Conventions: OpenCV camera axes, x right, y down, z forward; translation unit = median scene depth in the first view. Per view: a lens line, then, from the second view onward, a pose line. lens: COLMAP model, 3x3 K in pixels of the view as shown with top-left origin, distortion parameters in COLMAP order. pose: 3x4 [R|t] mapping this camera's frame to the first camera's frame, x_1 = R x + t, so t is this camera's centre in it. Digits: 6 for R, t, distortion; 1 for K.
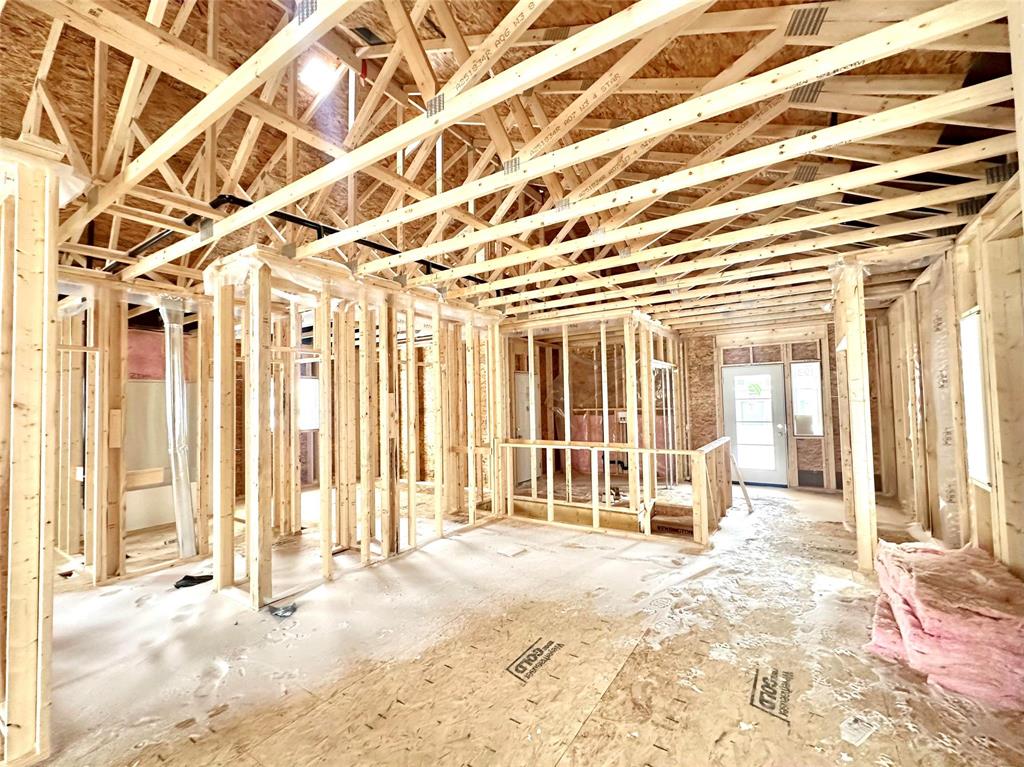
lens RADIAL K [[444.3, 0, 512.0], [0, 444.3, 383.5], [0, 0, 1]] dist [-0.000823, -0.000026]
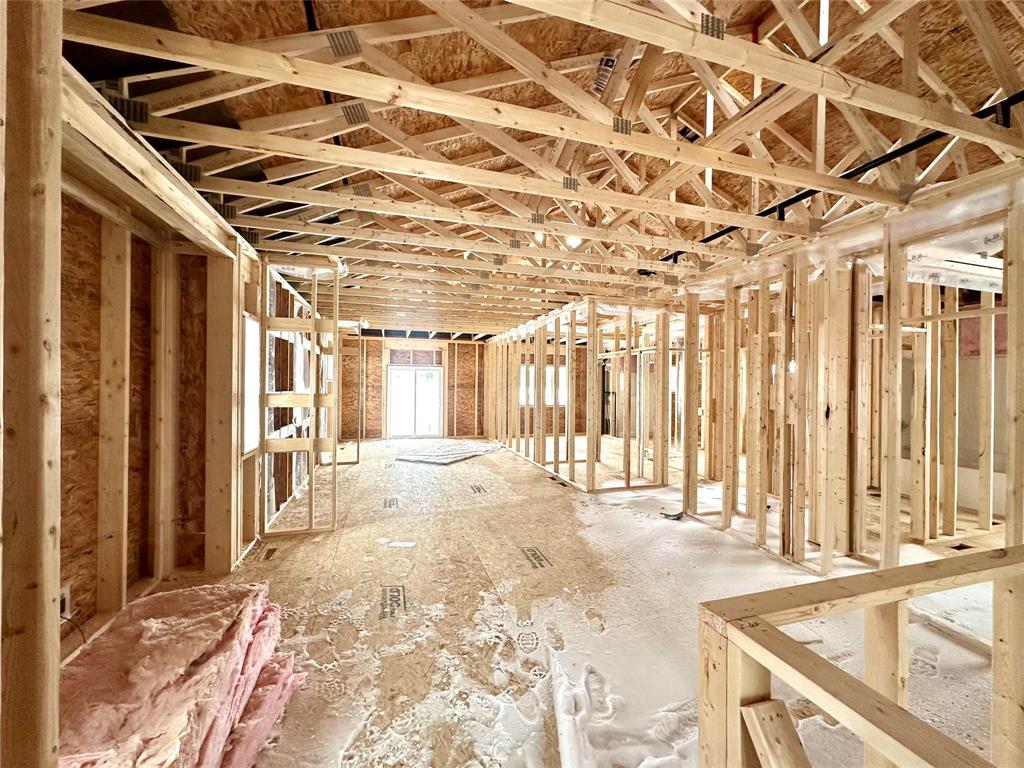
lens RADIAL K [[406.3, 0, 512.0], [0, 406.3, 384.0], [0, 0, 1]] dist [0.000073, -0.000019]
pose [[-0.634691, 0.017638, -0.772565, 0.816922], [0.036699, 0.999299, -0.007335, 0.037504], [0.771894, -0.033008, -0.634894, 1.312612]]
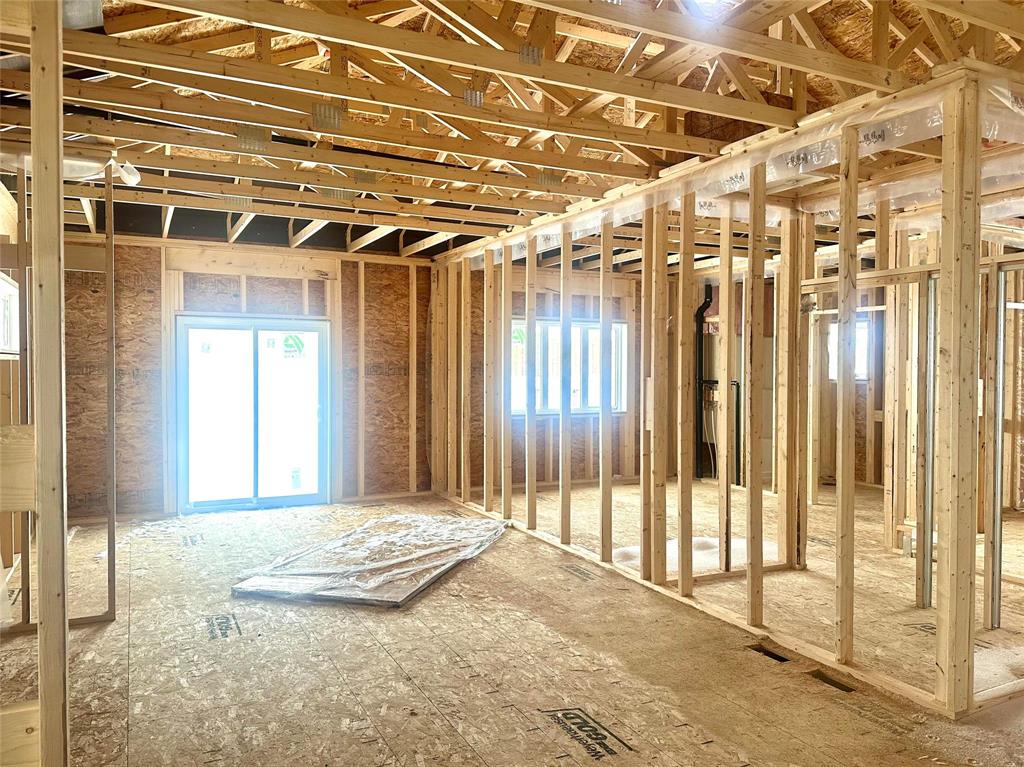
lens RADIAL K [[749.5, 0, 512.0], [0, 749.5, 383.5], [0, 0, 1]] dist [0.094816, -0.125447]
pose [[-0.499069, 0.043472, -0.865471, 0.437282], [0.045648, 0.998673, 0.023841, 0.019629], [0.865359, -0.027609, -0.500392, 0.543267]]
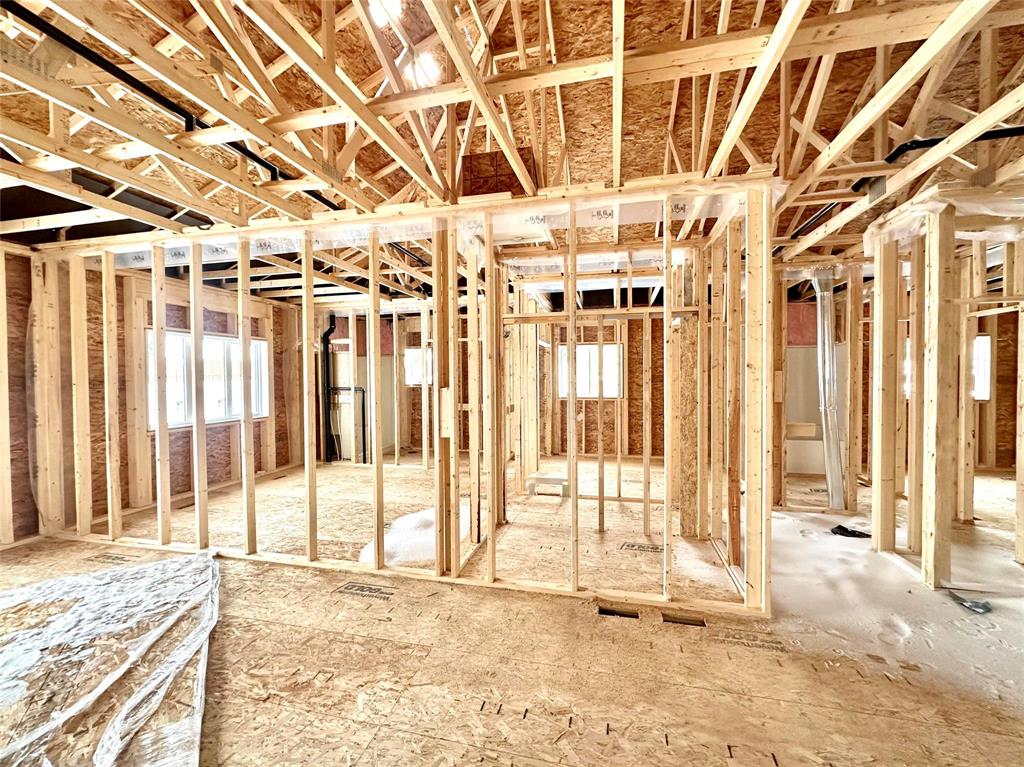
lens RADIAL K [[428.3, 0, 512.0], [0, 428.3, 383.5], [0, 0, 1]] dist [0.000869, 0.000196]
pose [[0.344750, 0.040929, -0.937802, -0.049616], [0.035911, 0.997743, 0.056747, 0.000971], [0.938008, -0.053241, 0.342501, -0.095614]]
